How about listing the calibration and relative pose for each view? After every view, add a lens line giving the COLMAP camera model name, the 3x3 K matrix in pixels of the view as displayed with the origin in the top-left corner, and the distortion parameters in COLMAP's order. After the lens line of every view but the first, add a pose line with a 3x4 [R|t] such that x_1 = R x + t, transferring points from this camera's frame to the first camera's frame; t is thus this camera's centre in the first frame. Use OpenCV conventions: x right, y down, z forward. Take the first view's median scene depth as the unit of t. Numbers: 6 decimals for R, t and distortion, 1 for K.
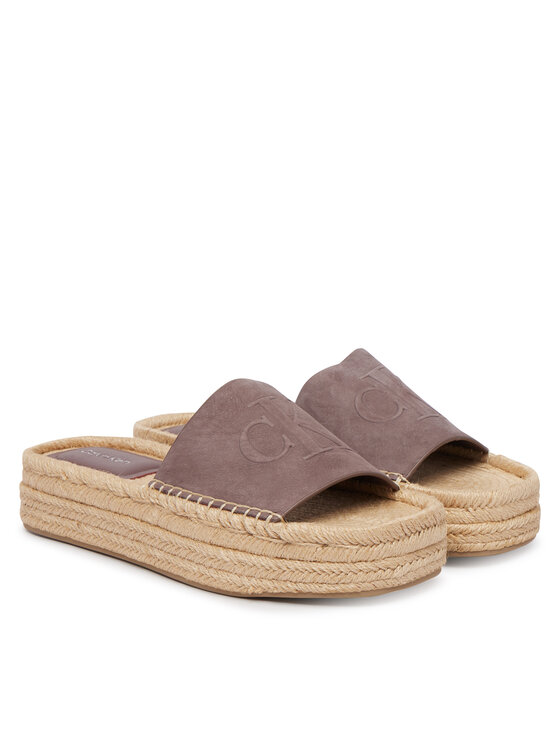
lens RADIAL K [[1462.9, 0, 279.7], [0, 1462.9, 373.0], [0, 0, 1]] dist [0.011220, 0.000000]
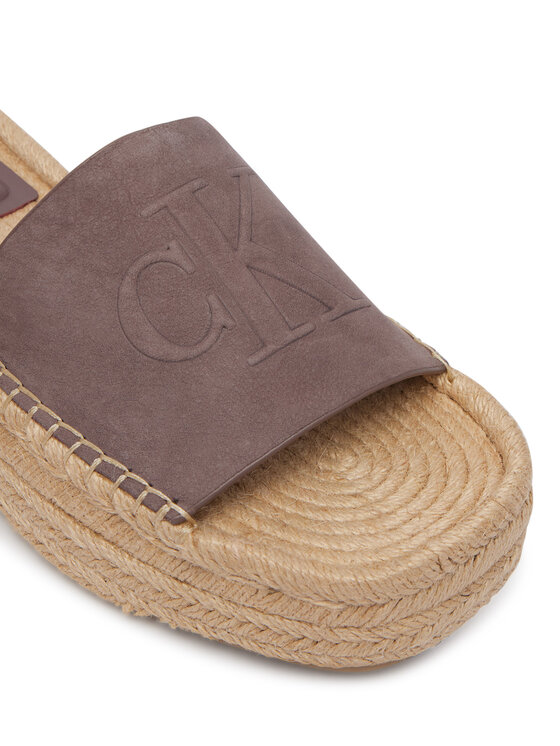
lens RADIAL K [[1586.1, 0, 280.6], [0, 1586.1, 372.9], [0, 0, 1]] dist [0.041694, 0.000000]
pose [[0.997618, 0.068872, -0.003808, 0.028581], [-0.060195, 0.896233, 0.439481, -0.161623], [0.033680, -0.438205, 0.898244, 0.536639]]
